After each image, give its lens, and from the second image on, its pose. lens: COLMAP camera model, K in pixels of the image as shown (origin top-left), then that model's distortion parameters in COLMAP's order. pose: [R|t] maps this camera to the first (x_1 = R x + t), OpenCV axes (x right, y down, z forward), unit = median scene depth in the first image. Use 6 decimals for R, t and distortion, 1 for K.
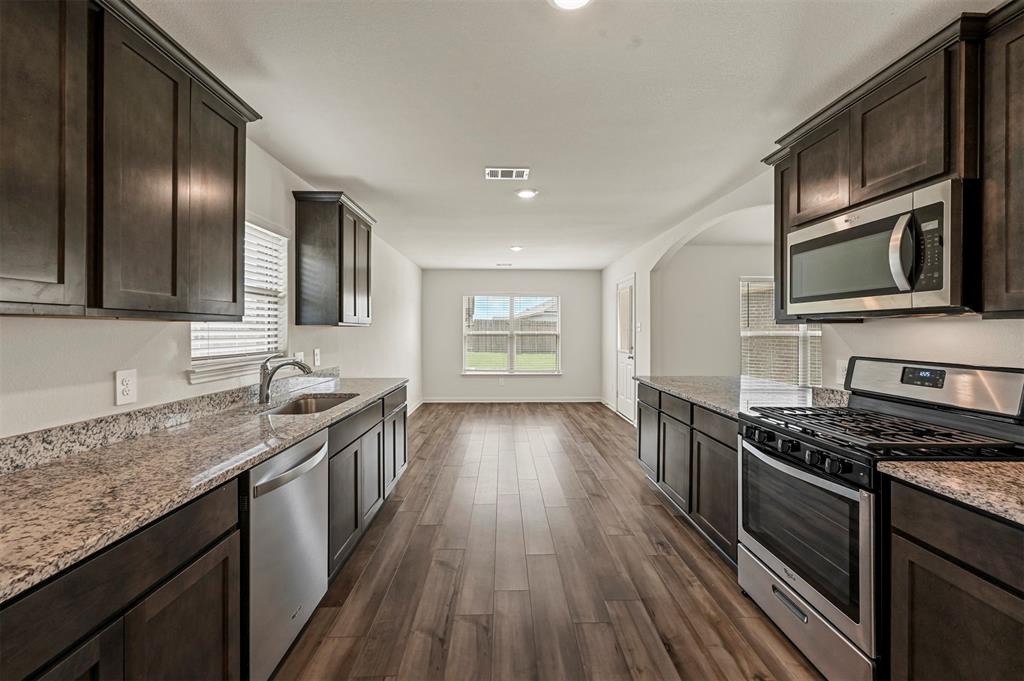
lens RADIAL K [[409.4, 0, 513.7], [0, 409.4, 332.5], [0, 0, 1]] dist [0.000793, 0.000326]
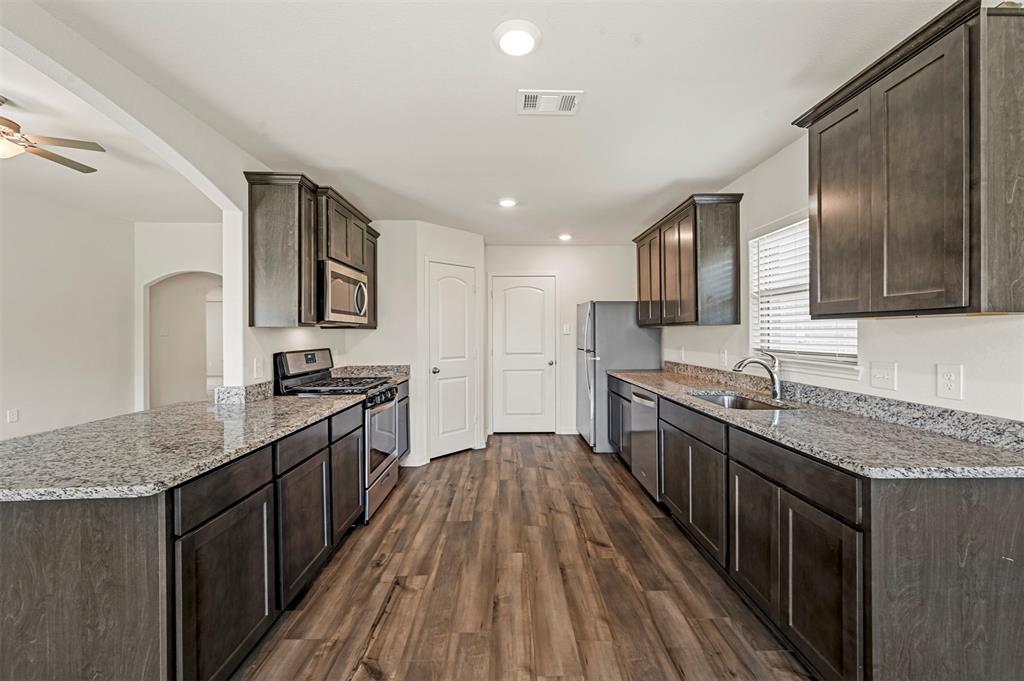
lens RADIAL K [[409.4, 0, 510.1], [0, 409.4, 335.1], [0, 0, 1]] dist [0.000793, 0.000326]
pose [[-0.999763, 0.005743, 0.020994, 0.058140], [0.005930, 0.999943, 0.008862, -0.005195], [-0.020942, 0.008984, -0.999740, 2.636757]]
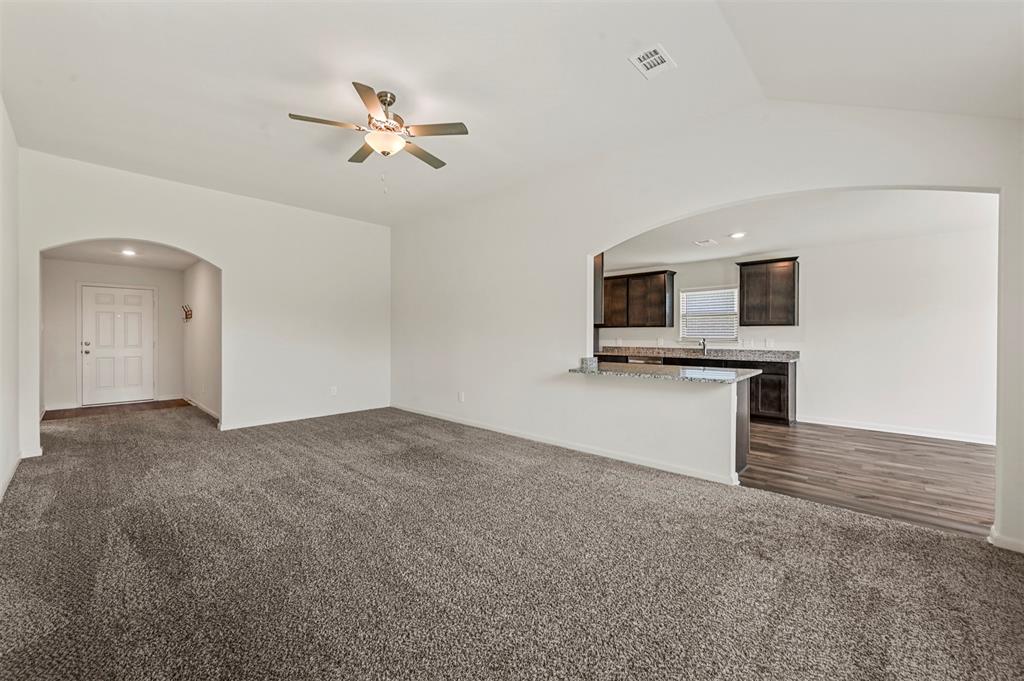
lens RADIAL K [[409.4, 0, 509.3], [0, 409.4, 339.2], [0, 0, 1]] dist [0.000793, 0.000326]
pose [[-0.710531, 0.006232, -0.703639, 2.968304], [-0.005580, 0.999879, 0.014491, 0.036734], [0.703644, 0.014222, -0.710410, 2.629292]]
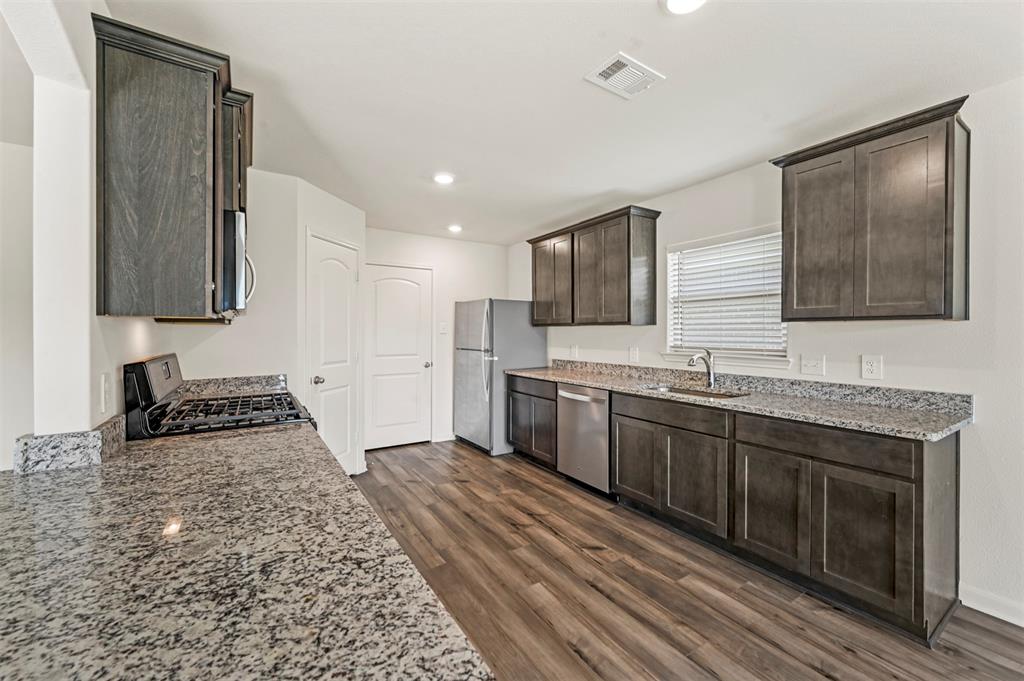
lens RADIAL K [[409.4, 0, 507.1], [0, 409.4, 336.2], [0, 0, 1]] dist [0.000793, 0.000326]
pose [[-0.861762, 0.004643, -0.507292, 0.716265], [-0.002571, 0.999905, 0.013520, -0.000822], [0.507307, 0.012955, -0.861668, 2.260394]]
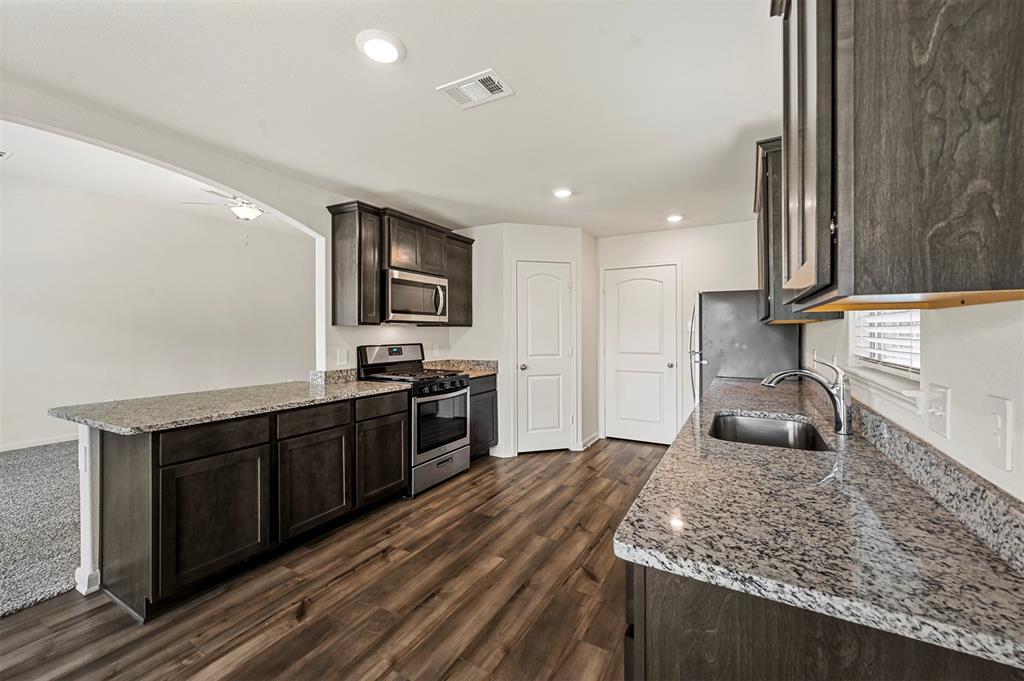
lens RADIAL K [[409.4, 0, 508.6], [0, 409.4, 332.7], [0, 0, 1]] dist [0.000793, 0.000326]
pose [[-0.851997, 0.000771, 0.523547, -0.632410], [0.005579, 0.999956, 0.007605, -0.004438], [-0.523518, 0.009401, -0.851963, 2.392581]]
